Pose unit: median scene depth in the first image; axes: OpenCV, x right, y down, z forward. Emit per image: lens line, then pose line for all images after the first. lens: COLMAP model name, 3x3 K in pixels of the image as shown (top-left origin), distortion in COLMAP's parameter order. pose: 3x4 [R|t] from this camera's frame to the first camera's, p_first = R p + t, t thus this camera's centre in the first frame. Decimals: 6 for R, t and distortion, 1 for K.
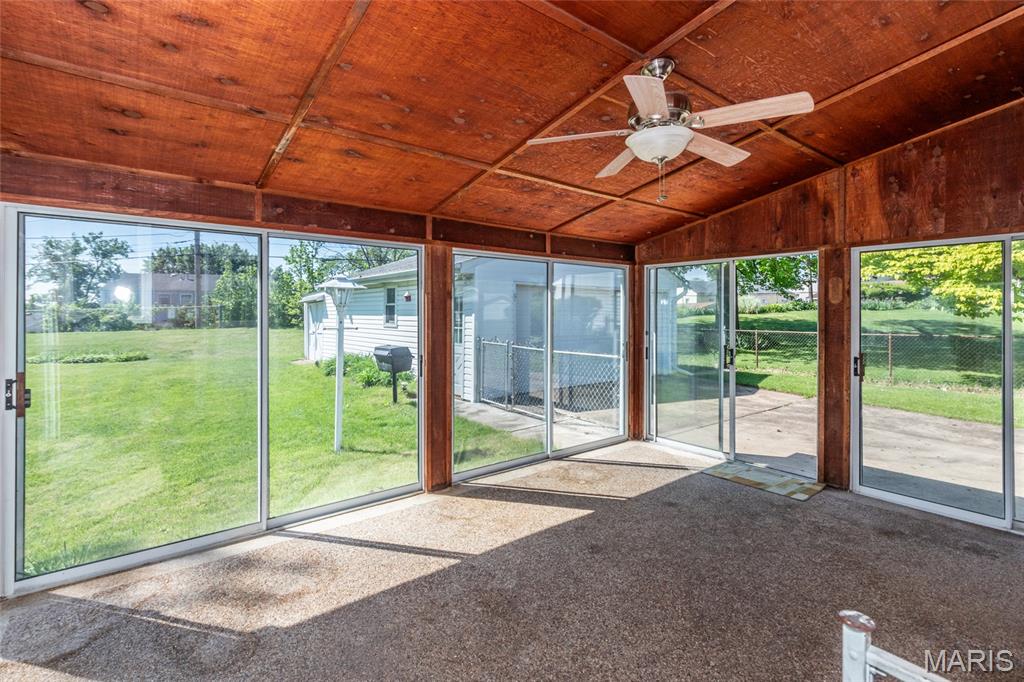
lens RADIAL K [[479.3, 0, 512.0], [0, 479.3, 315.6], [0, 0, 1]] dist [0.002828, 0.000719]
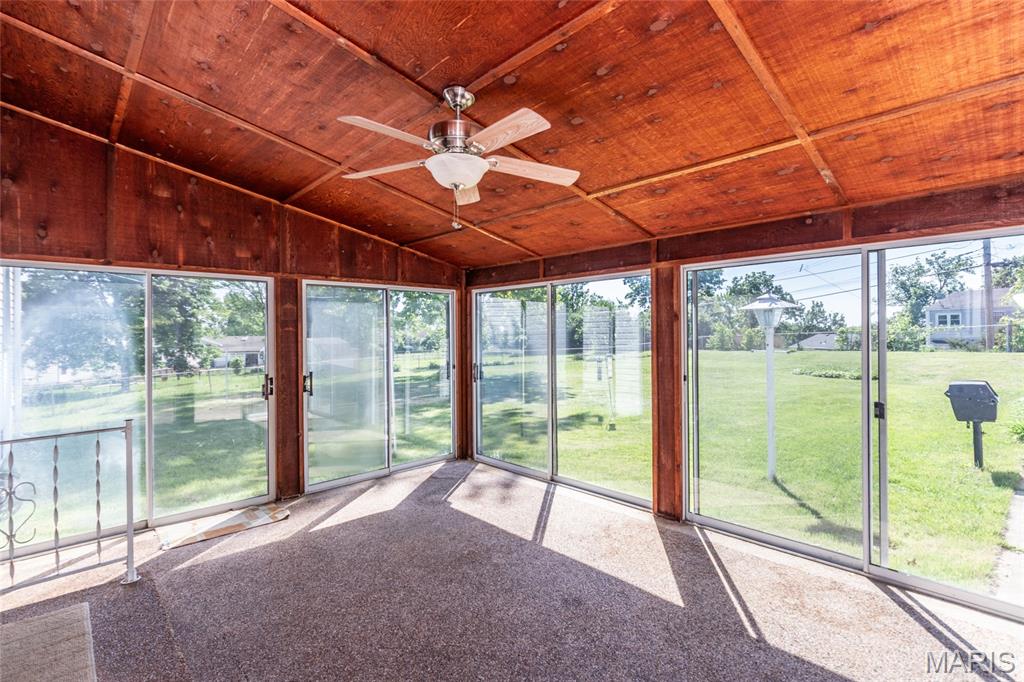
lens RADIAL K [[477.8, 0, 514.7], [0, 477.8, 336.2], [0, 0, 1]] dist [0.000007, 0.000013]
pose [[0.089428, -0.001586, -0.995992, 0.806442], [0.001818, 0.999997, -0.001429, -0.003886], [0.995992, -0.001683, 0.089431, 0.626781]]
